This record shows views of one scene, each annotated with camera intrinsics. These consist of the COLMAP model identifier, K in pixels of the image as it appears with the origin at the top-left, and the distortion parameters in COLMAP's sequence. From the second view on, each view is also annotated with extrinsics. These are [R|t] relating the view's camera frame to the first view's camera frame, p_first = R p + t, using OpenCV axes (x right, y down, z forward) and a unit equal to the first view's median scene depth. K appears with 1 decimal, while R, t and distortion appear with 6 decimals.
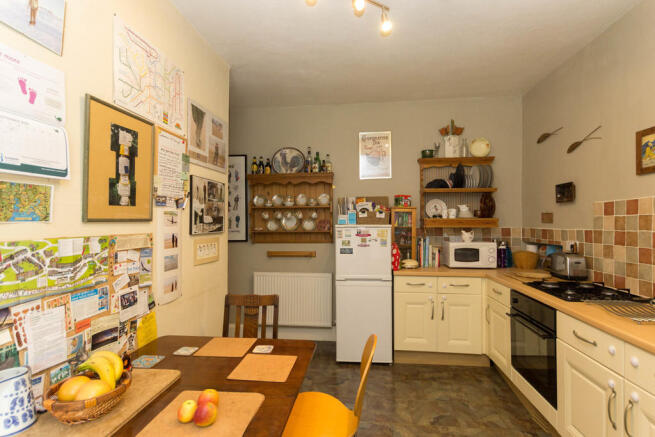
lens RADIAL K [[321.0, 0, 330.9], [0, 321.0, 222.8], [0, 0, 1]] dist [0.000279, -0.001071]
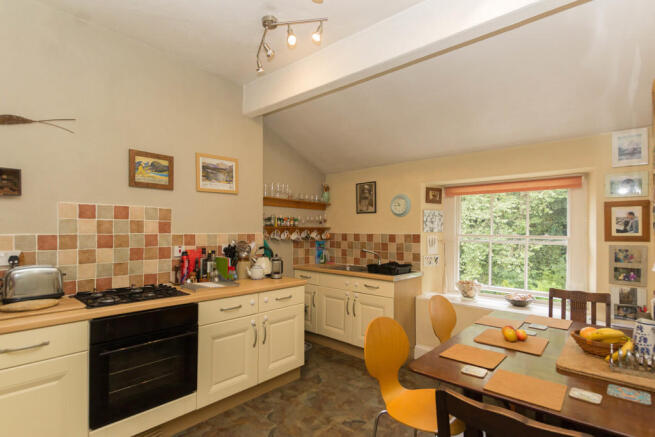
lens RADIAL K [[342.4, 0, 319.4], [0, 342.4, 229.4], [0, 0, 1]] dist [-0.000454, -0.000370]
pose [[-0.810631, 0.001404, 0.585556, -0.216007], [-0.001824, 0.999986, -0.004921, 0.009376], [-0.585554, -0.005057, -0.810617, 1.039473]]
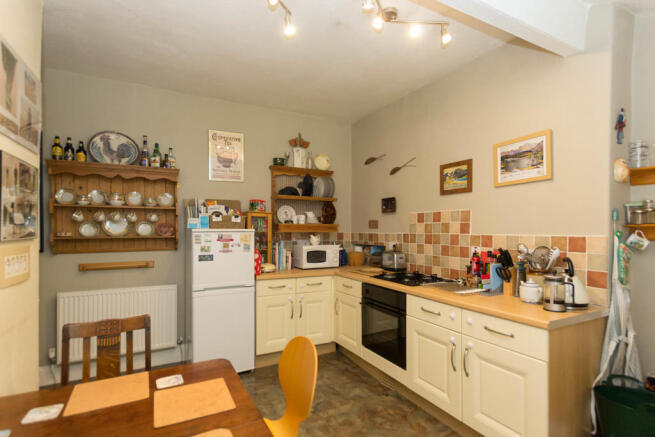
lens RADIAL K [[316.9, 0, 327.4], [0, 316.9, 231.1], [0, 0, 1]] dist [0.001402, -0.000224]
pose [[0.827486, 0.002131, 0.561482, -0.174103], [-0.005140, 0.999980, 0.003780, 0.007175], [-0.561462, -0.006015, 0.827480, 0.066680]]
